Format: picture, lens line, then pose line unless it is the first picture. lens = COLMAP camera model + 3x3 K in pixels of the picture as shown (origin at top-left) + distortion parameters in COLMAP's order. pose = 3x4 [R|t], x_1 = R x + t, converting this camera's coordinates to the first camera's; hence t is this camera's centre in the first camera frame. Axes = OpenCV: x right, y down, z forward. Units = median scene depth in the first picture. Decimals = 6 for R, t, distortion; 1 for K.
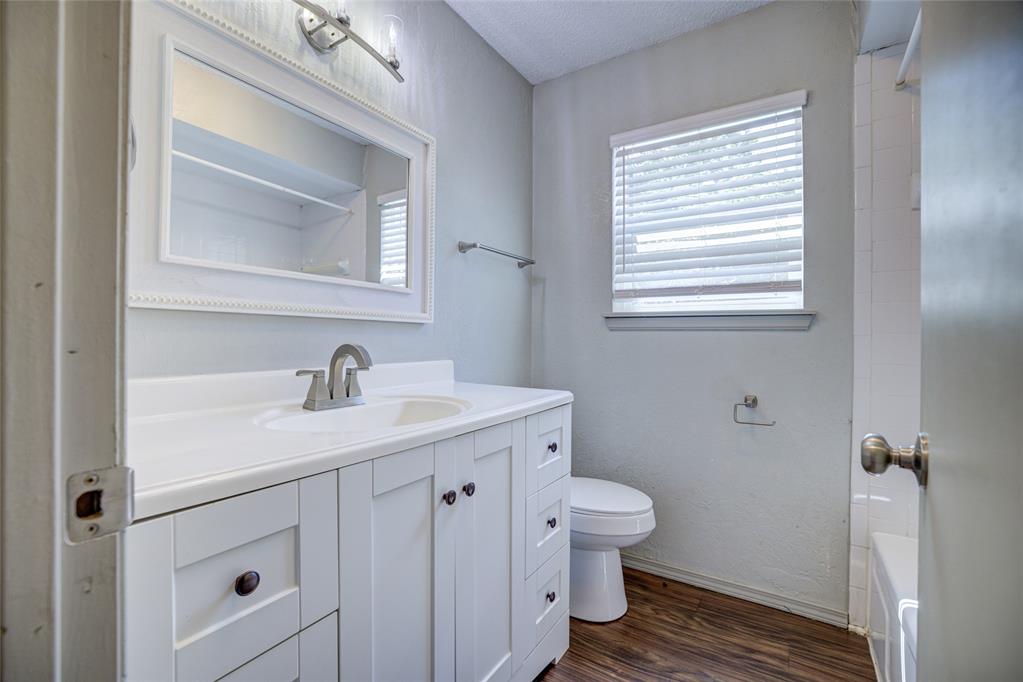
lens RADIAL K [[444.3, 0, 517.6], [0, 444.3, 338.9], [0, 0, 1]] dist [-0.042546, 0.017263]
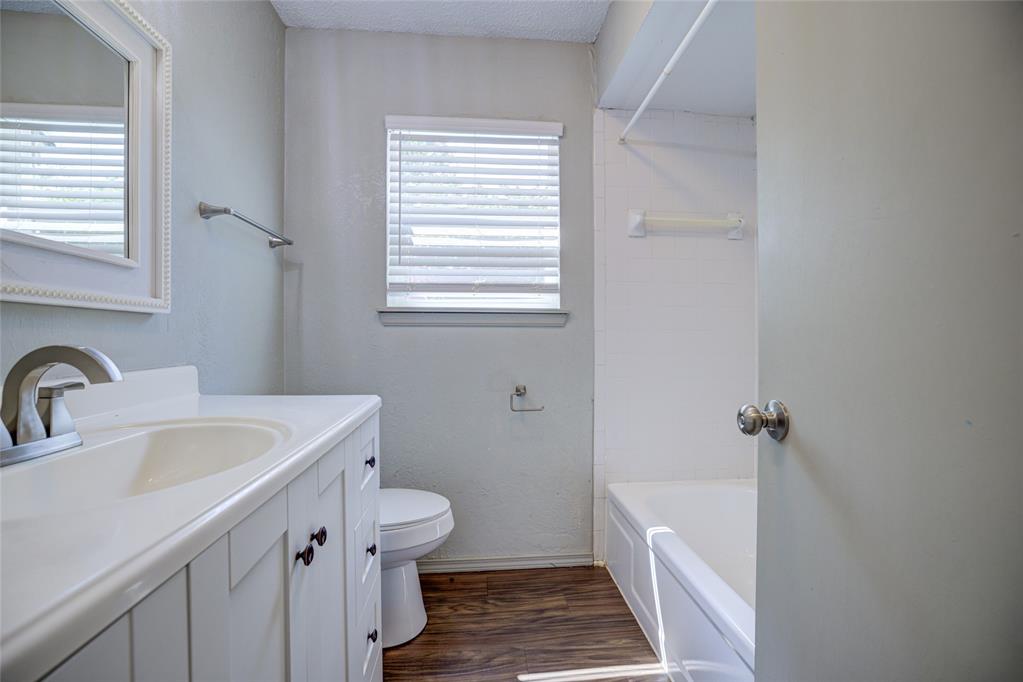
lens RADIAL K [[444.3, 0, 517.6], [0, 444.3, 338.9], [0, 0, 1]] dist [-0.042546, 0.017263]
pose [[0.788600, -0.010898, 0.614809, -0.168935], [0.006369, 0.999934, 0.009556, 0.000853], [-0.614873, -0.003620, 0.788618, 0.121658]]
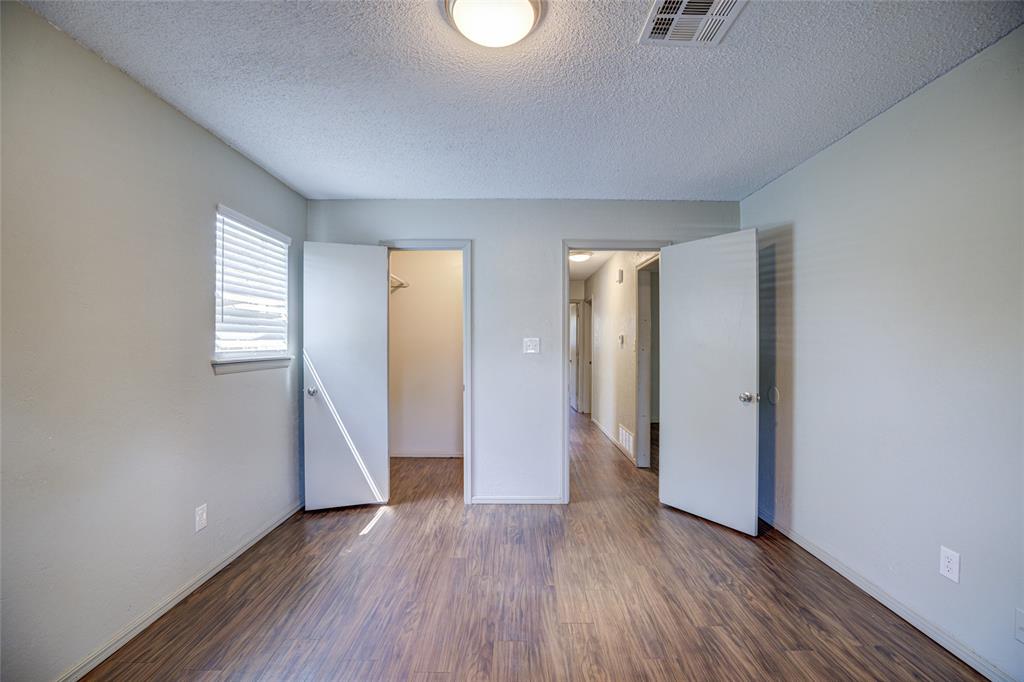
lens RADIAL K [[444.7, 0, 518.1], [0, 444.7, 338.9], [0, 0, 1]] dist [-0.042546, 0.017263]
pose [[-0.551674, -0.003295, 0.834054, -1.377411], [-0.002315, 0.999994, 0.002419, -0.138022], [-0.834057, -0.000596, -0.551678, 1.170397]]
